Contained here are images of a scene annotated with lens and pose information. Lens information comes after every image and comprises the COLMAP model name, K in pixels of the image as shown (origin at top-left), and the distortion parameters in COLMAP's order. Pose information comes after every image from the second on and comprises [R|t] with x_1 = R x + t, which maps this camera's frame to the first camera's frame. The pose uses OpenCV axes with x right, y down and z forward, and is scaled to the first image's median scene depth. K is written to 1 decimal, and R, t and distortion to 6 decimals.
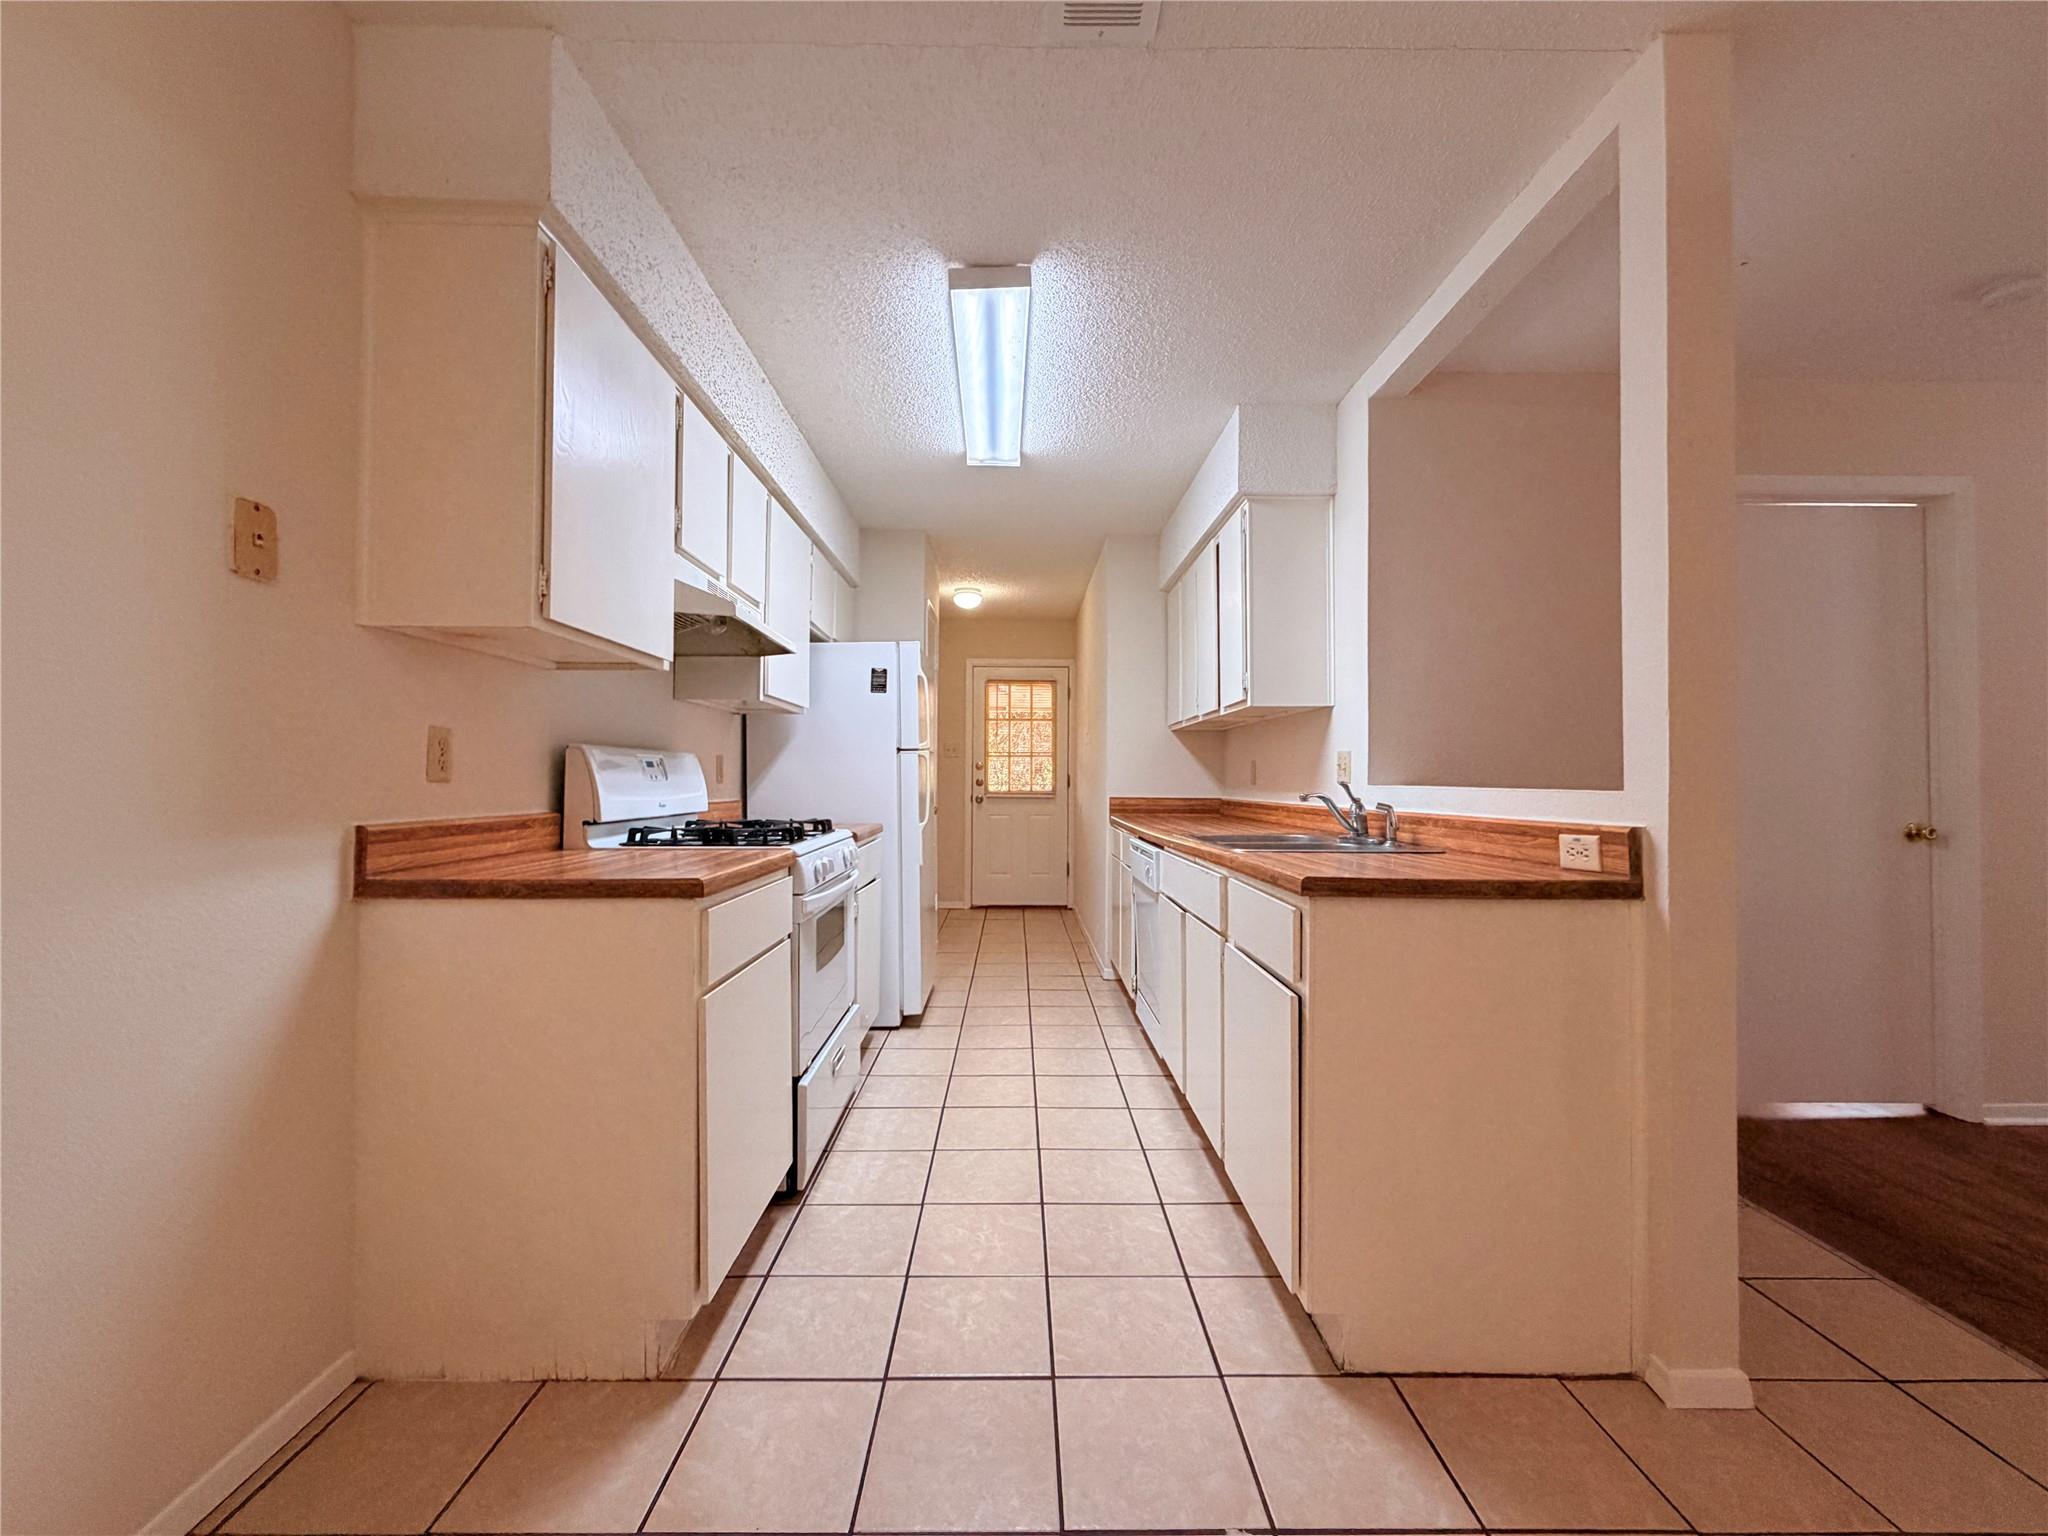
lens RADIAL K [[829.9, 0, 1016.1], [0, 829.9, 765.7], [0, 0, 1]] dist [-0.004424, 0.000376]
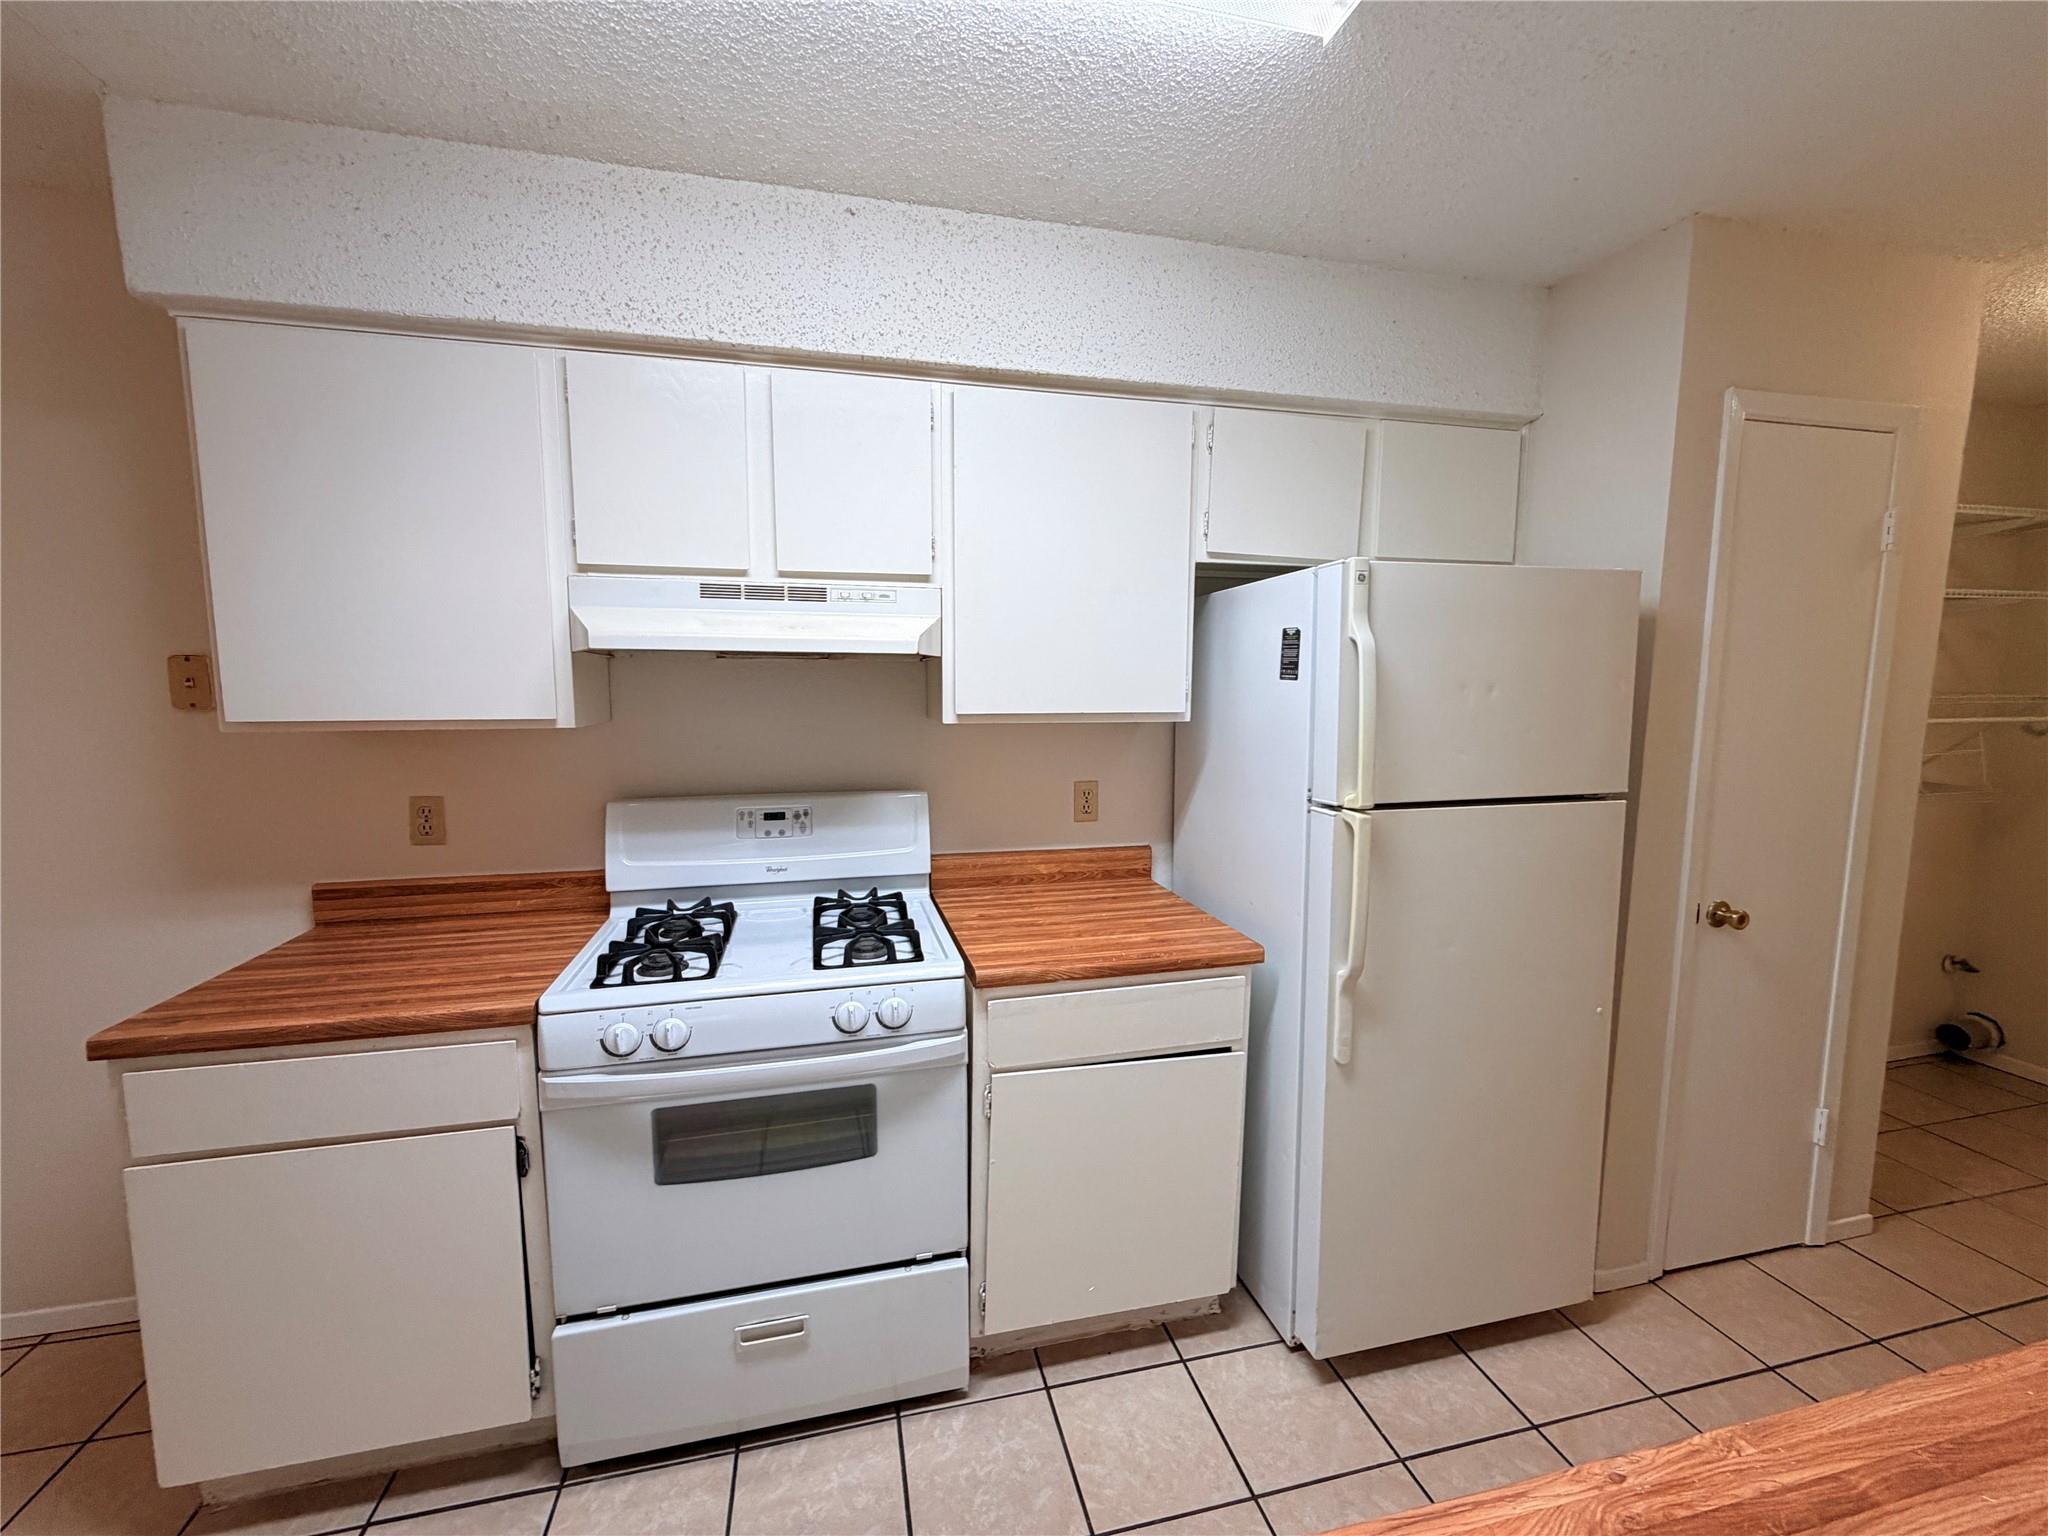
lens RADIAL K [[829.9, 0, 1037.2], [0, 829.9, 762.9], [0, 0, 1]] dist [-0.004424, 0.000376]
pose [[0.227257, 0.100429, -0.968642, 0.387945], [0.018044, 0.994063, 0.107298, -0.133674], [0.973668, -0.041863, 0.224096, 1.056607]]
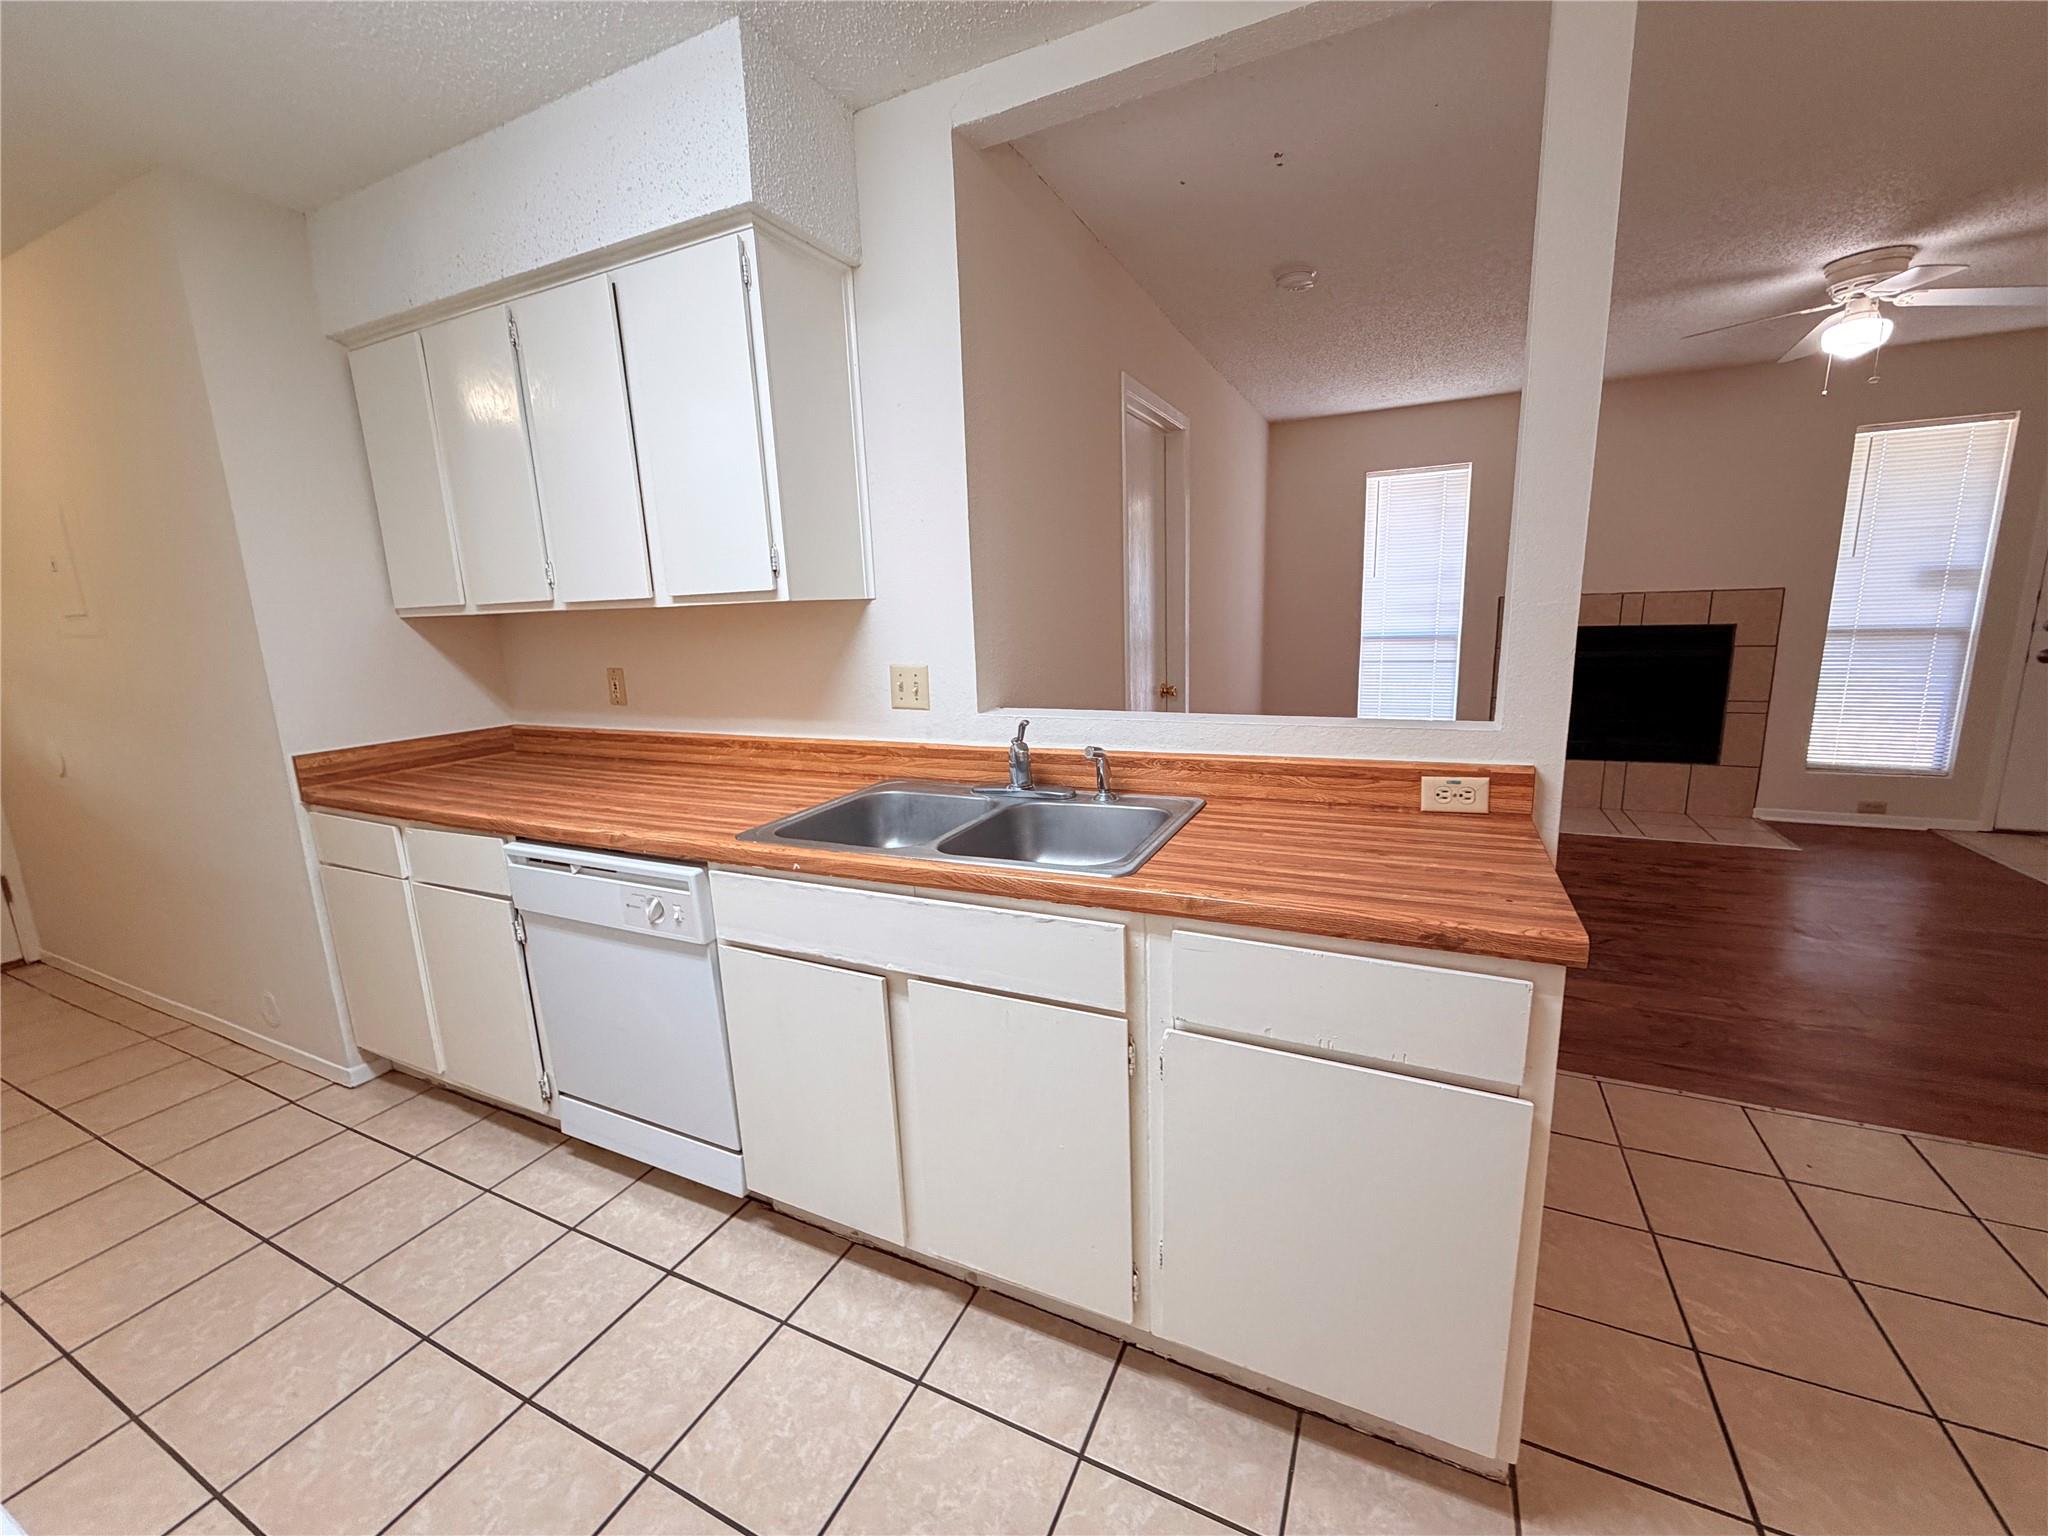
lens RADIAL K [[829.9, 0, 1026.9], [0, 829.9, 764.8], [0, 0, 1]] dist [-0.004424, 0.000376]
pose [[0.434487, -0.192892, 0.879781, -0.238754], [0.021034, 0.978705, 0.204193, -0.087466], [-0.900432, -0.070213, 0.429292, 0.672223]]
